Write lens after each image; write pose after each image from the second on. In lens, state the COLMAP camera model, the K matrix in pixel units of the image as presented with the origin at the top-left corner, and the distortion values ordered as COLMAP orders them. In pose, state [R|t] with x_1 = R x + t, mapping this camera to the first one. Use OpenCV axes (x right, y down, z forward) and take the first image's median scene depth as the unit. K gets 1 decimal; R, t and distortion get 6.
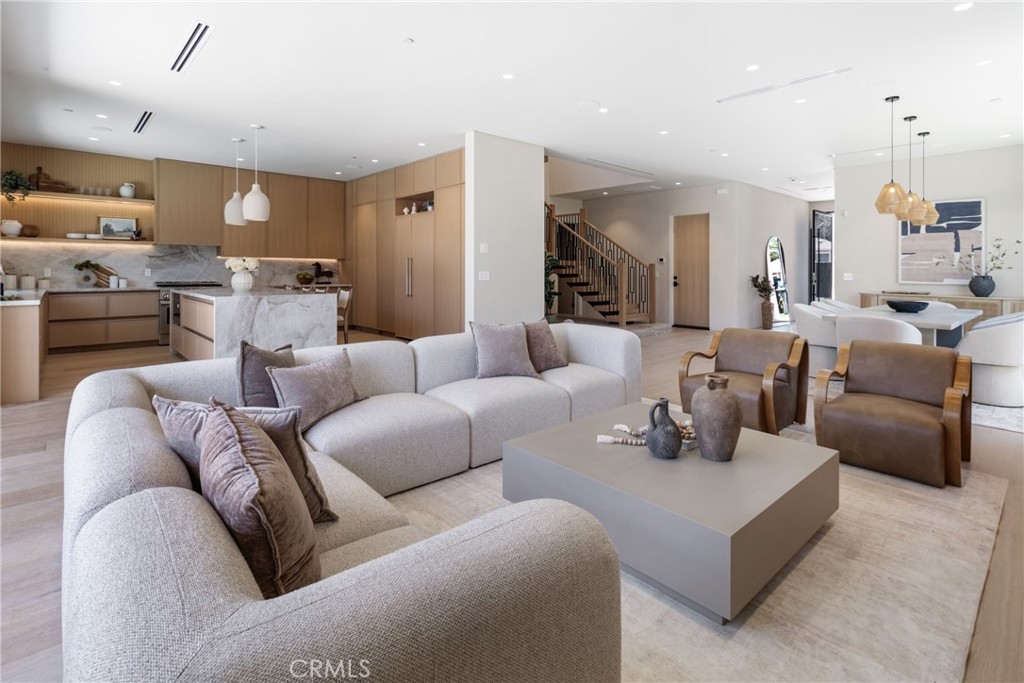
lens RADIAL K [[490.5, 0, 522.3], [0, 490.5, 270.3], [0, 0, 1]] dist [-0.003101, 0.001864]
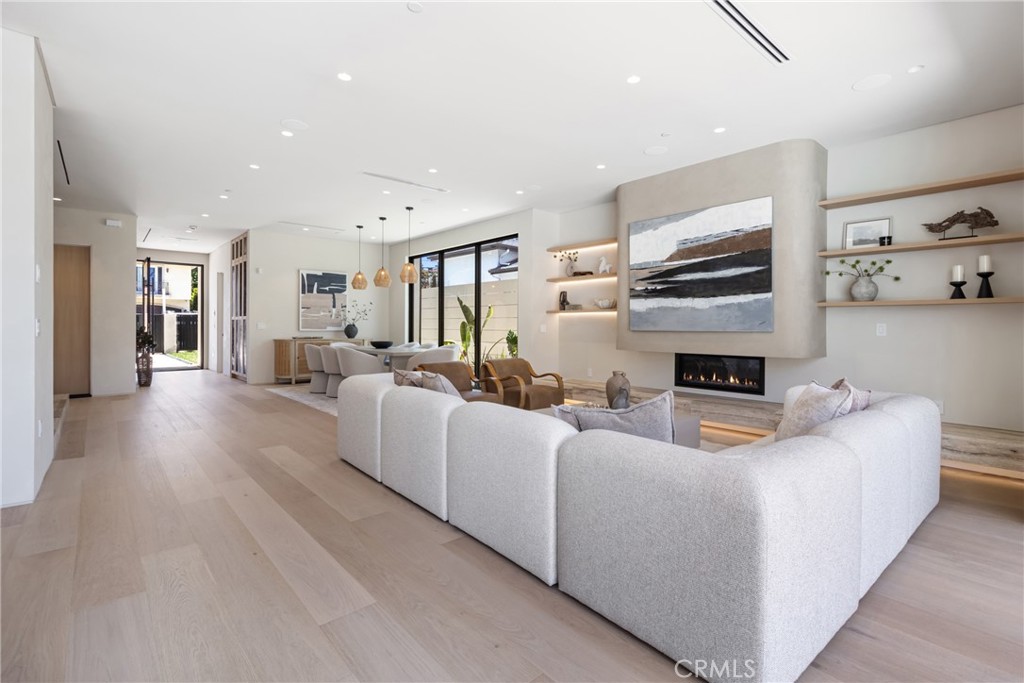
lens RADIAL K [[477.1, 0, 516.2], [0, 477.1, 324.1], [0, 0, 1]] dist [0.005694, -0.000500]
pose [[0.032006, -0.002763, 0.999484, -0.479697], [-0.000270, 0.999996, 0.002773, 0.005435], [-0.999488, -0.000359, 0.032005, 0.407059]]
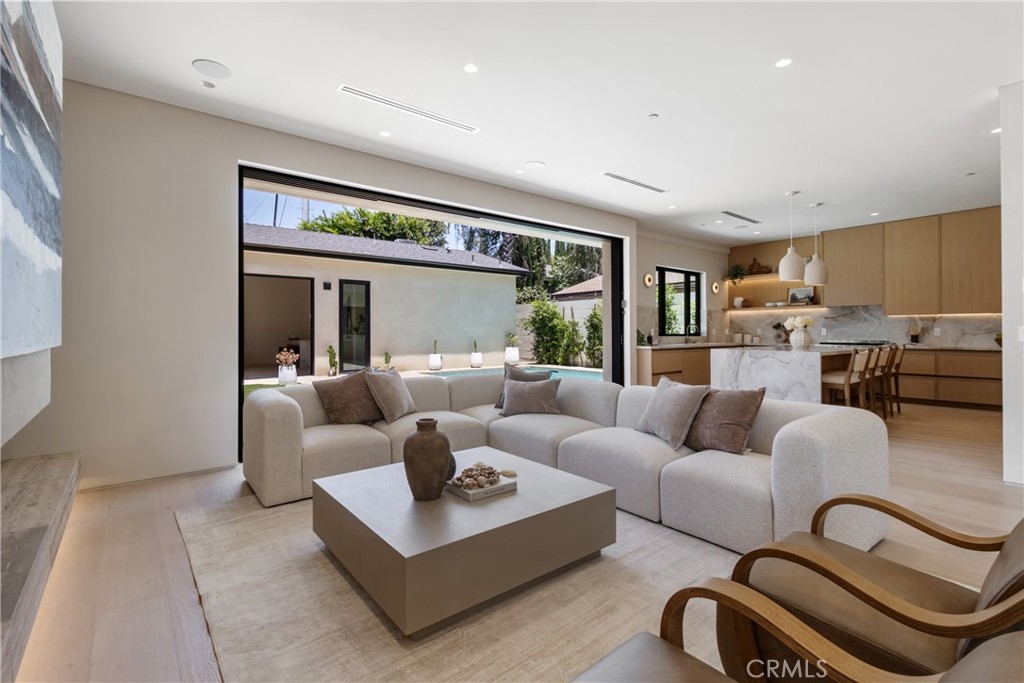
lens RADIAL K [[477.1, 0, 521.4], [0, 477.1, 327.2], [0, 0, 1]] dist [0.005694, -0.000500]
pose [[-0.056698, -0.012914, -0.998308, 0.424929], [-0.000795, 0.999917, -0.012889, 0.009695], [0.998391, 0.000063, -0.056703, 0.379167]]
